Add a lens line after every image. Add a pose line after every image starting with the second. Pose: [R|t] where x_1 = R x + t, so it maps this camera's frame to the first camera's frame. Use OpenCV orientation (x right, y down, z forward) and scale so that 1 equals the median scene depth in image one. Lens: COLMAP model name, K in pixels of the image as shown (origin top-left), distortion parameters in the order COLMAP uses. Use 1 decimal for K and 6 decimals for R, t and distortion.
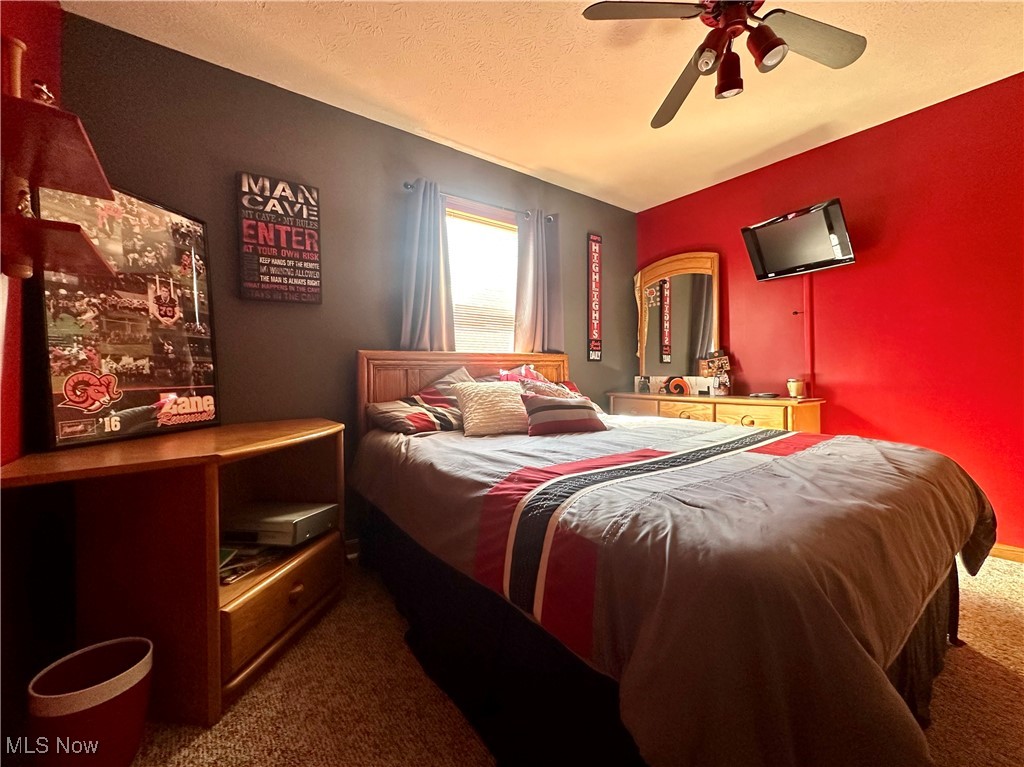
lens RADIAL K [[426.9, 0, 507.7], [0, 426.9, 367.2], [0, 0, 1]] dist [-0.001081, 0.000140]
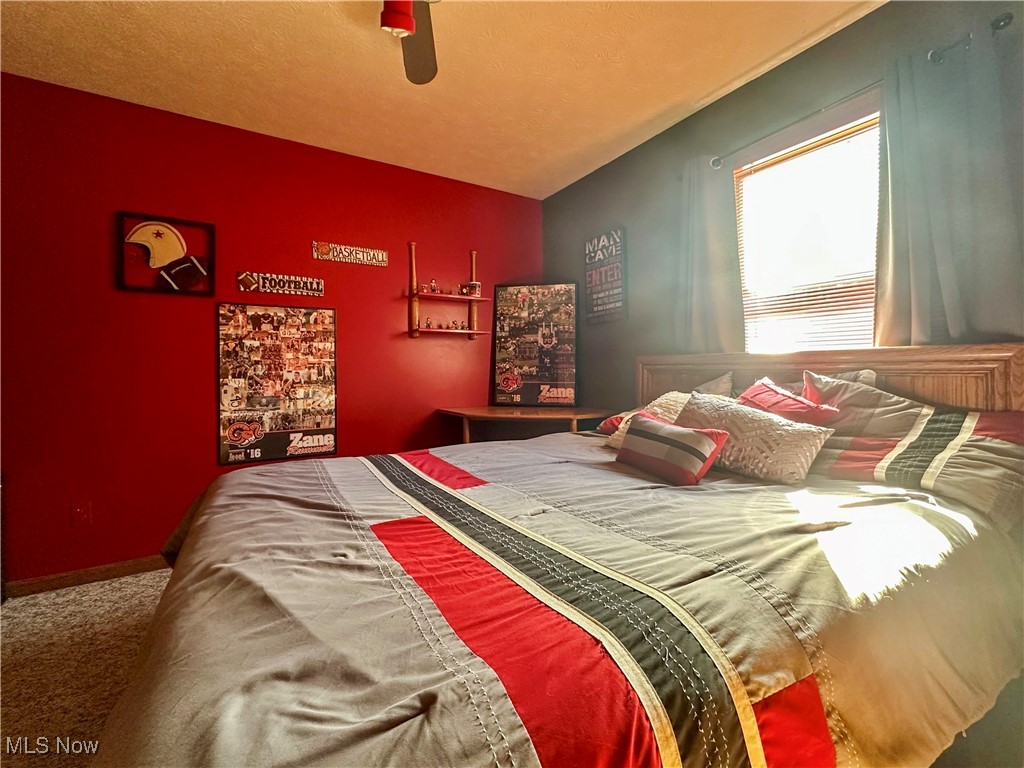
lens RADIAL K [[426.9, 0, 507.7], [0, 426.9, 367.7], [0, 0, 1]] dist [-0.001081, 0.000140]
pose [[-0.093086, 0.012667, -0.995577, 1.118532], [0.018806, 0.999763, 0.010962, -0.040627], [0.995480, -0.017702, -0.093303, 1.057531]]
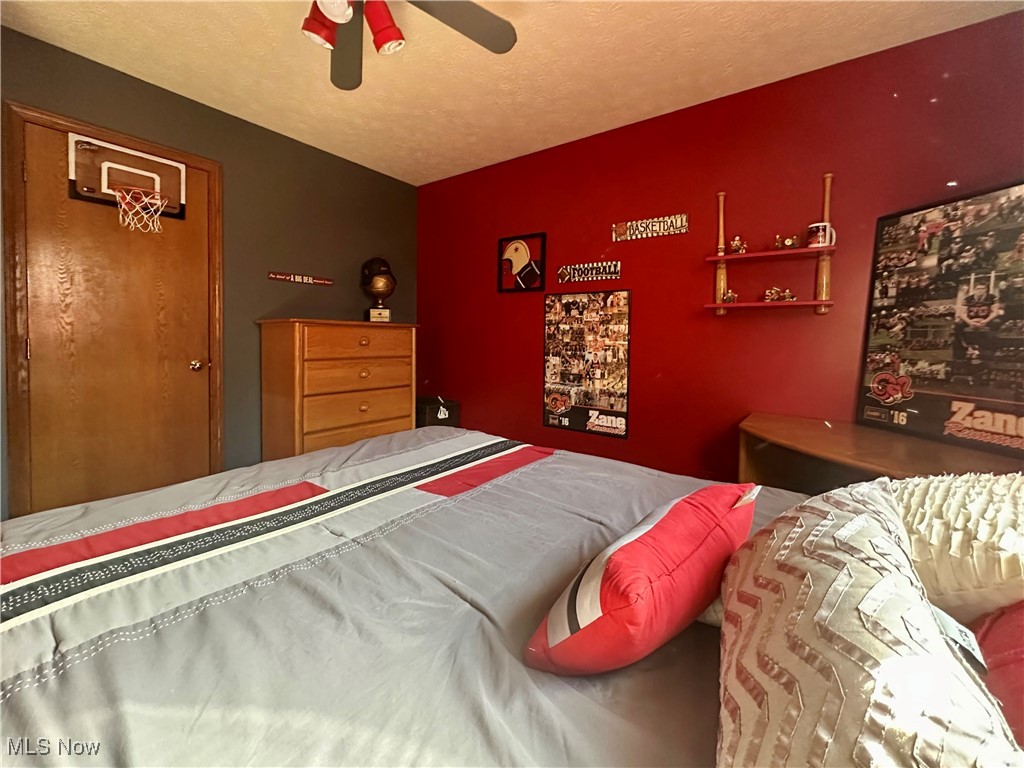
lens RADIAL K [[429.2, 0, 511.0], [0, 429.2, 347.8], [0, 0, 1]] dist [-0.000434, 0.000028]
pose [[-0.955065, 0.004242, -0.296365, 0.417361], [-0.001048, 0.999843, 0.017688, -0.074465], [0.296394, 0.017203, -0.954911, 1.657630]]
